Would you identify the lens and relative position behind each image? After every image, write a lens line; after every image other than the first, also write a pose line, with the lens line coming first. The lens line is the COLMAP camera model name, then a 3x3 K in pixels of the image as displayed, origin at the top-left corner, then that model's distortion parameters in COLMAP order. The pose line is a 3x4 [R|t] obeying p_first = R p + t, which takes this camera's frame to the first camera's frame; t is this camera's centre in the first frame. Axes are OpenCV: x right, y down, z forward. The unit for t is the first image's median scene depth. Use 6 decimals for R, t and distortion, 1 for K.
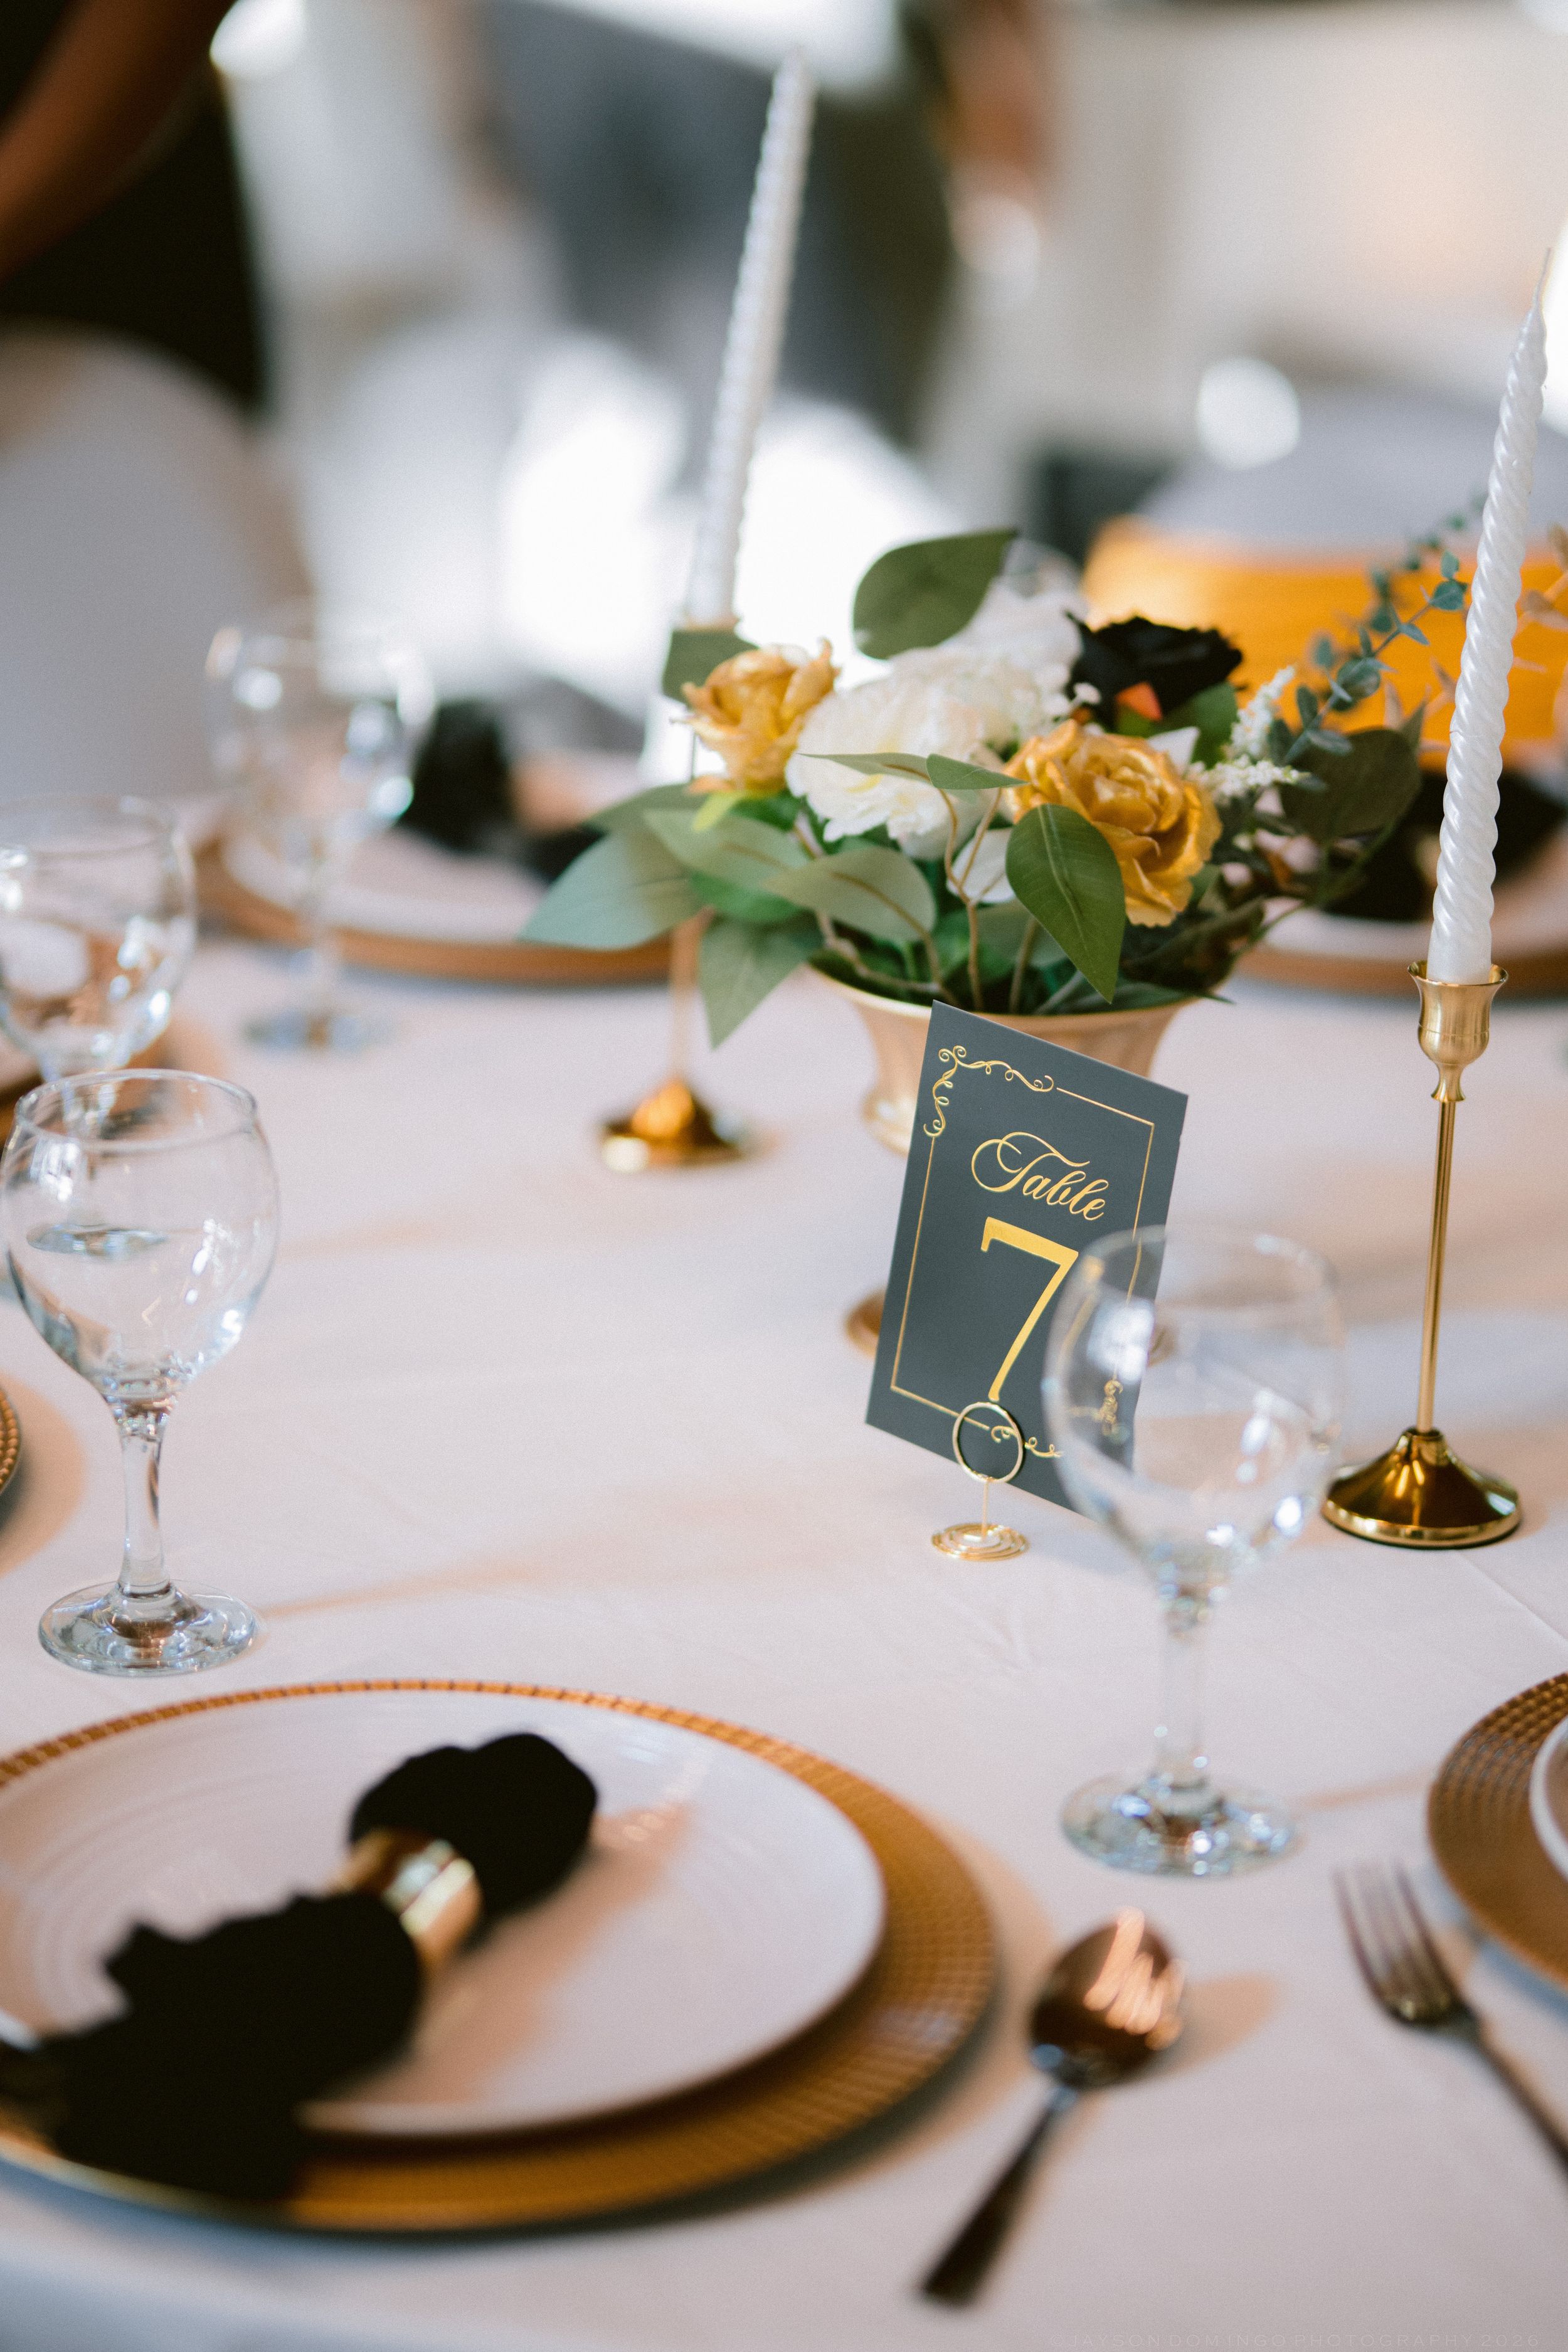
lens RADIAL K [[5861.5, 0, 784.0], [0, 5861.5, 1176.0], [0, 0, 1]] dist [-0.039024, -0.594465]
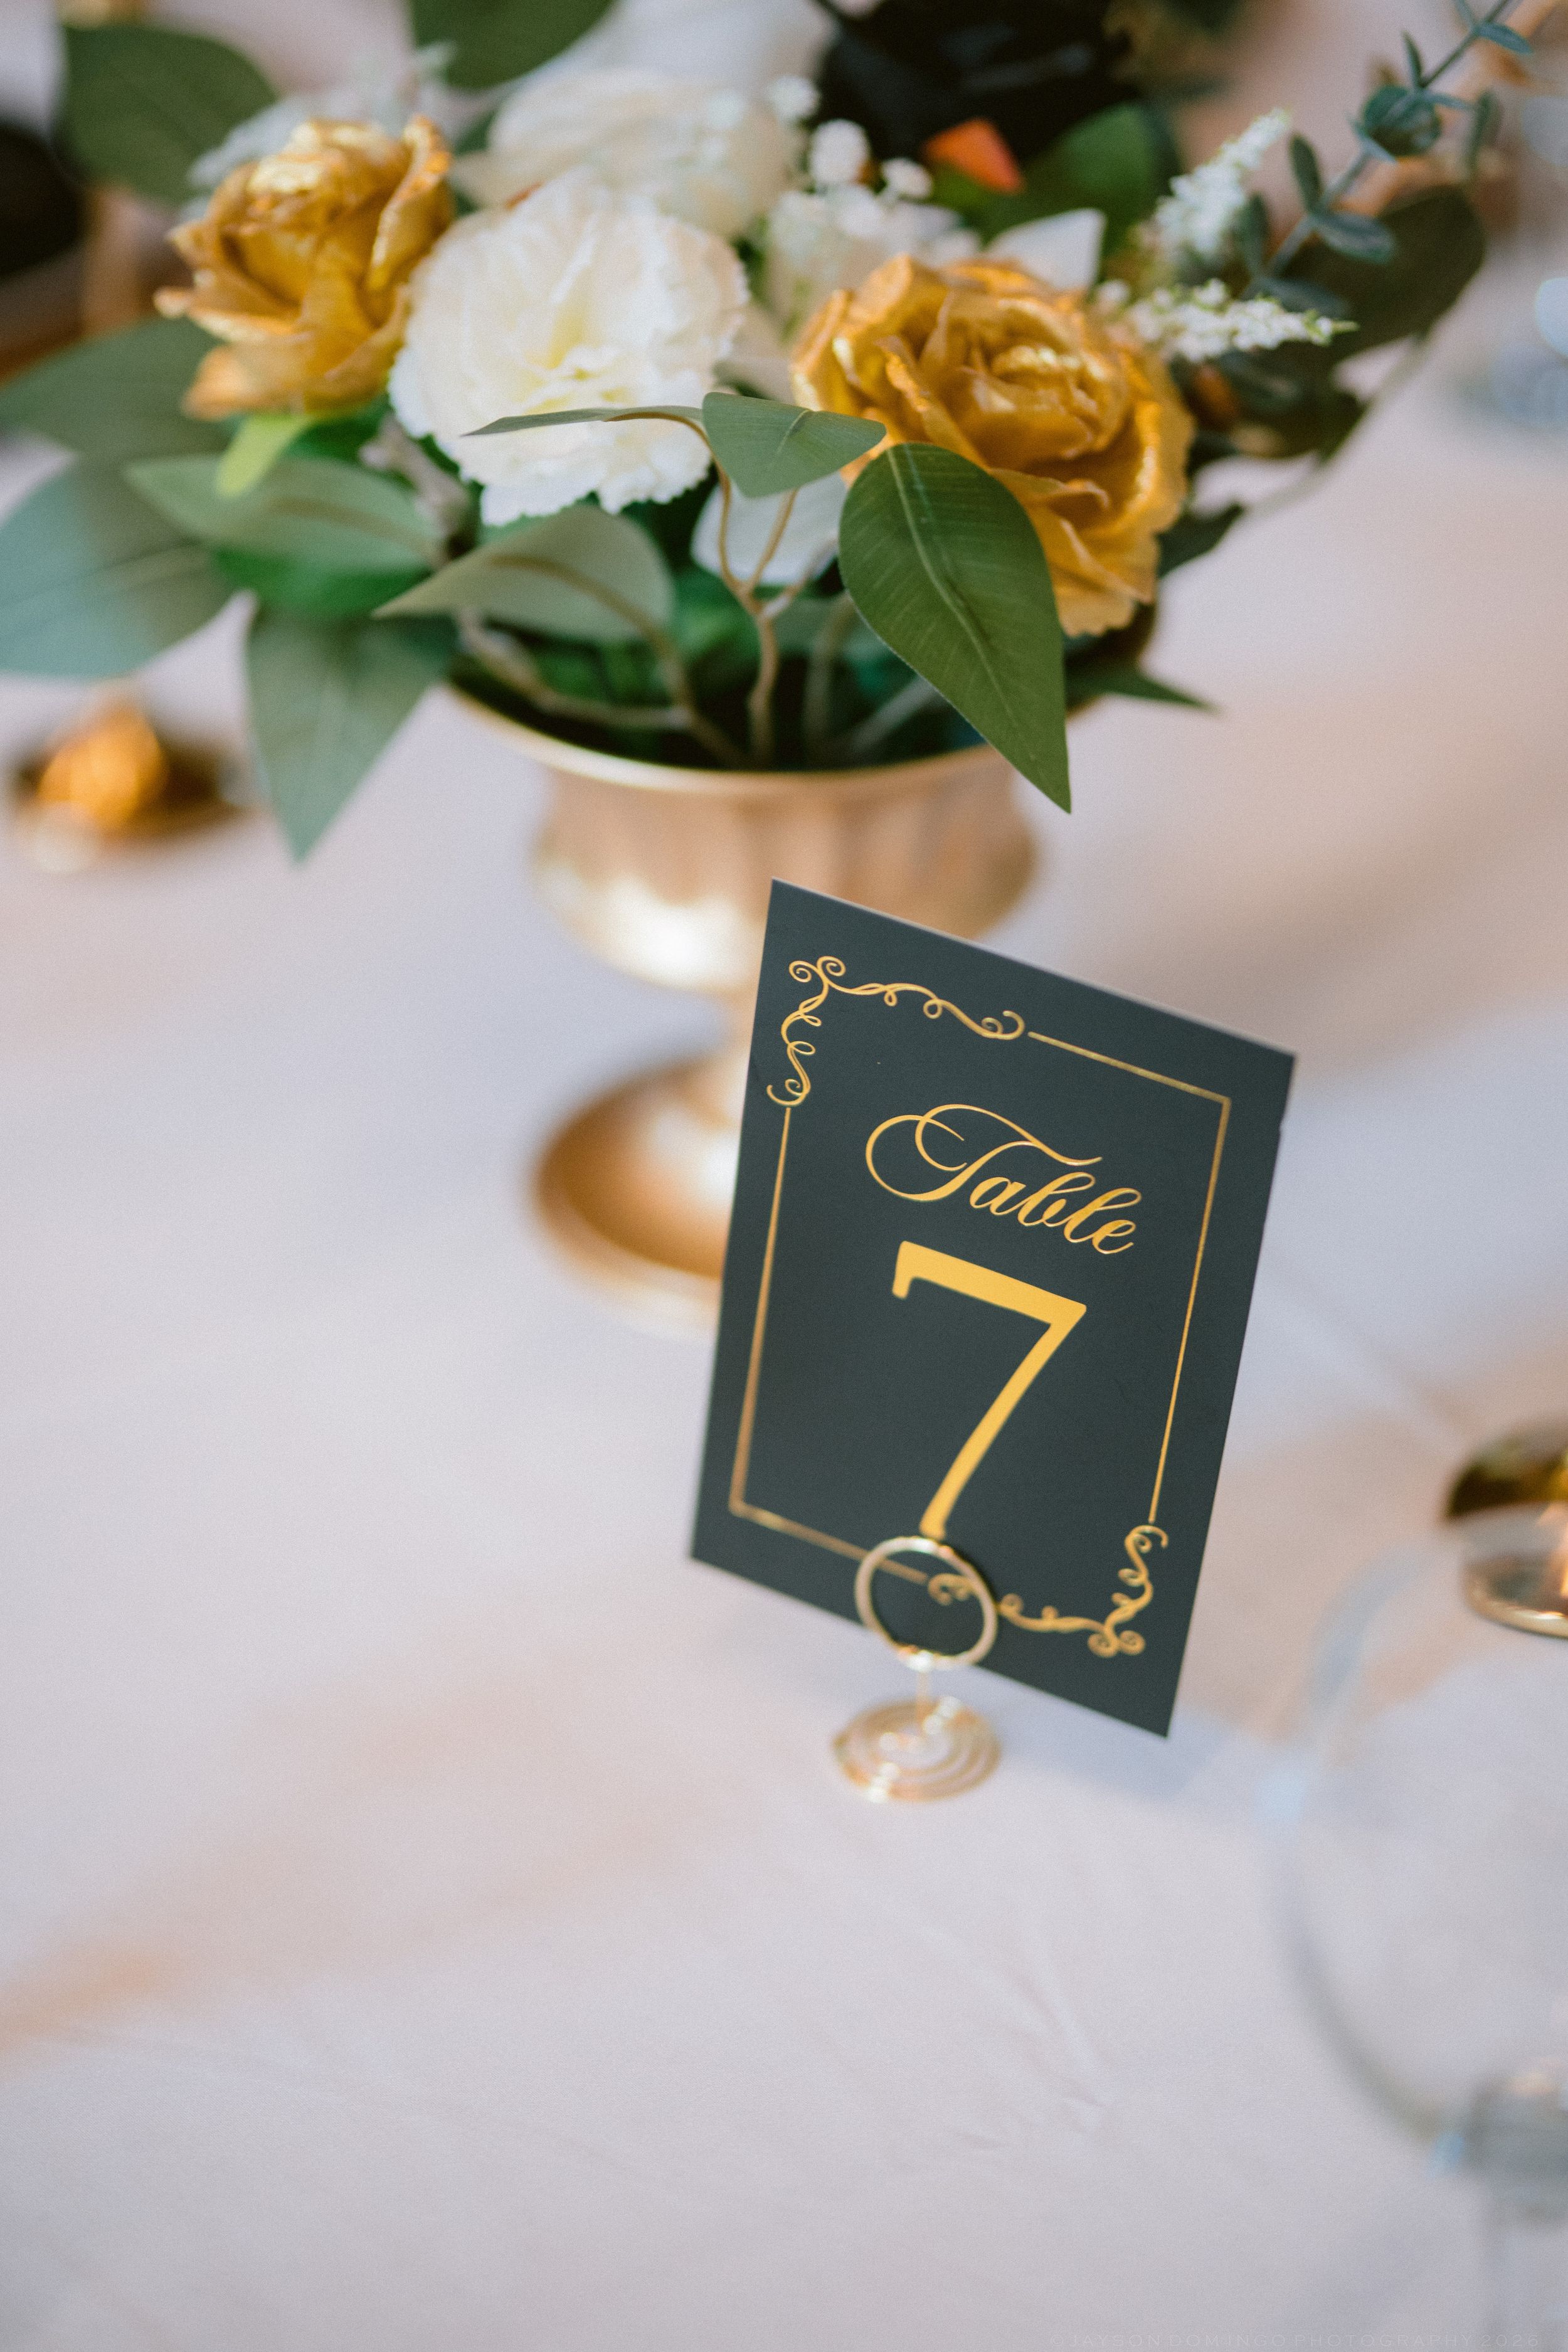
lens RADIAL K [[5861.5, 0, 784.0], [0, 5861.5, 1176.0], [0, 0, 1]] dist [-0.039024, -0.594465]
pose [[0.979510, -0.136858, 0.147751, -0.056548], [0.095138, 0.961051, 0.259479, -0.141934], [-0.177508, -0.240106, 0.954379, 0.468656]]
